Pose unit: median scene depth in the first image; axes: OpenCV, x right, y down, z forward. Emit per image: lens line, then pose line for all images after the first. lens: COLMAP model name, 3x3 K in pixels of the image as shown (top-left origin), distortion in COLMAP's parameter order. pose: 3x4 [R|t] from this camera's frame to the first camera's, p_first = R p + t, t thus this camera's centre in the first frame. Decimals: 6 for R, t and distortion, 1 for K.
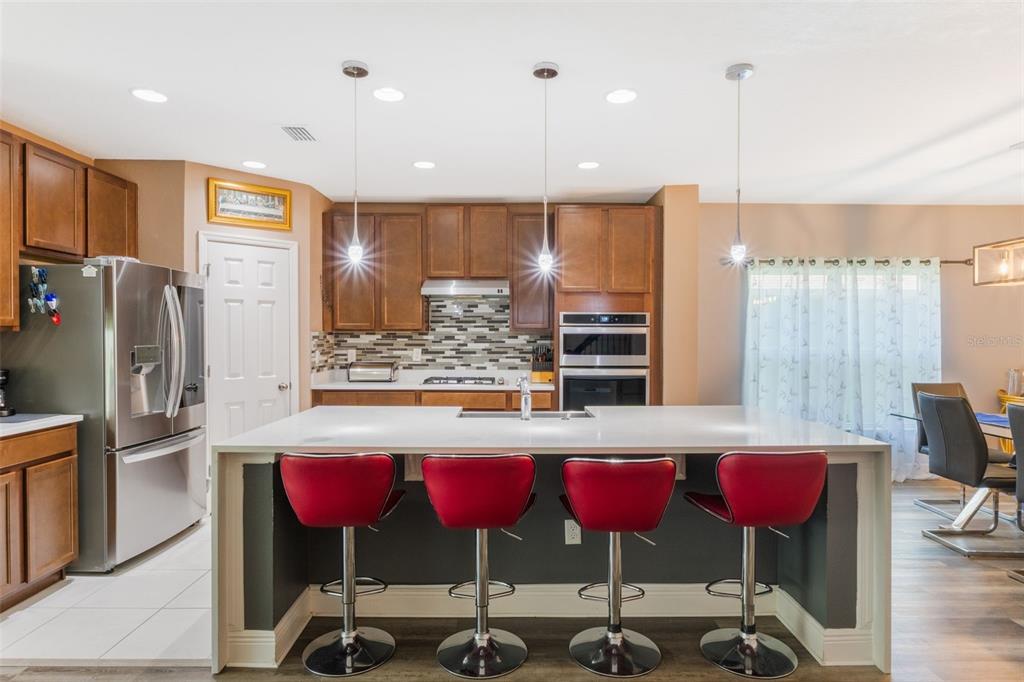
lens RADIAL K [[549.2, 0, 513.3], [0, 549.2, 338.2], [0, 0, 1]] dist [-0.004712, -0.000409]
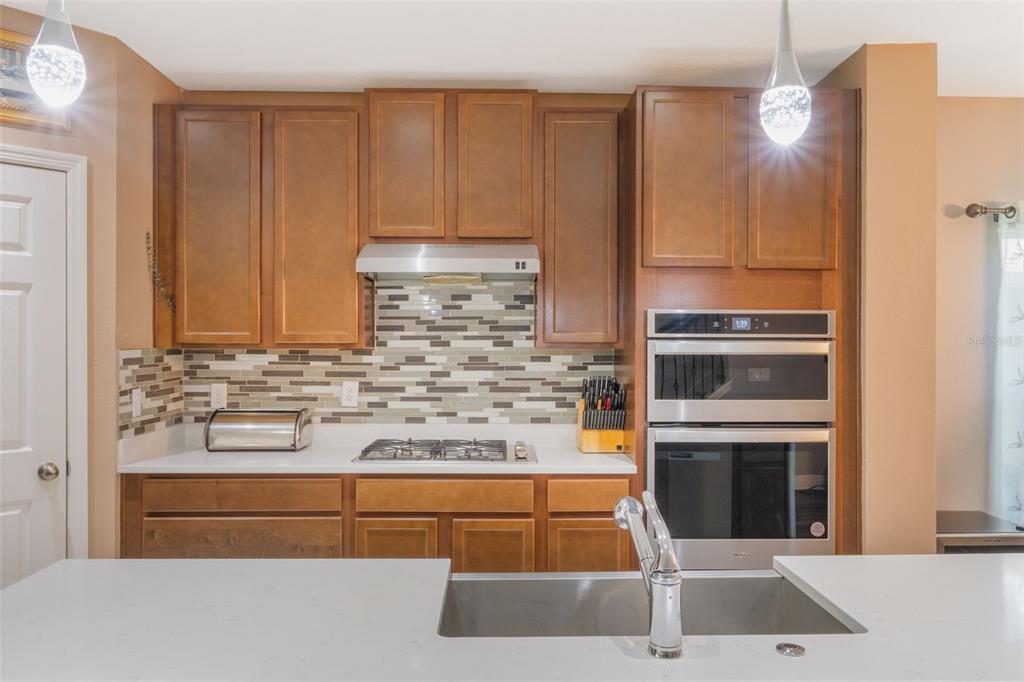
lens RADIAL K [[746.6, 0, 513.2], [0, 746.6, 341.7], [0, 0, 1]] dist [-0.013121, 0.003893]
pose [[0.999848, 0.000381, 0.017434, -0.039958], [-0.000271, 0.999980, -0.006323, -0.013982], [-0.017436, 0.006317, 0.999828, 0.332923]]
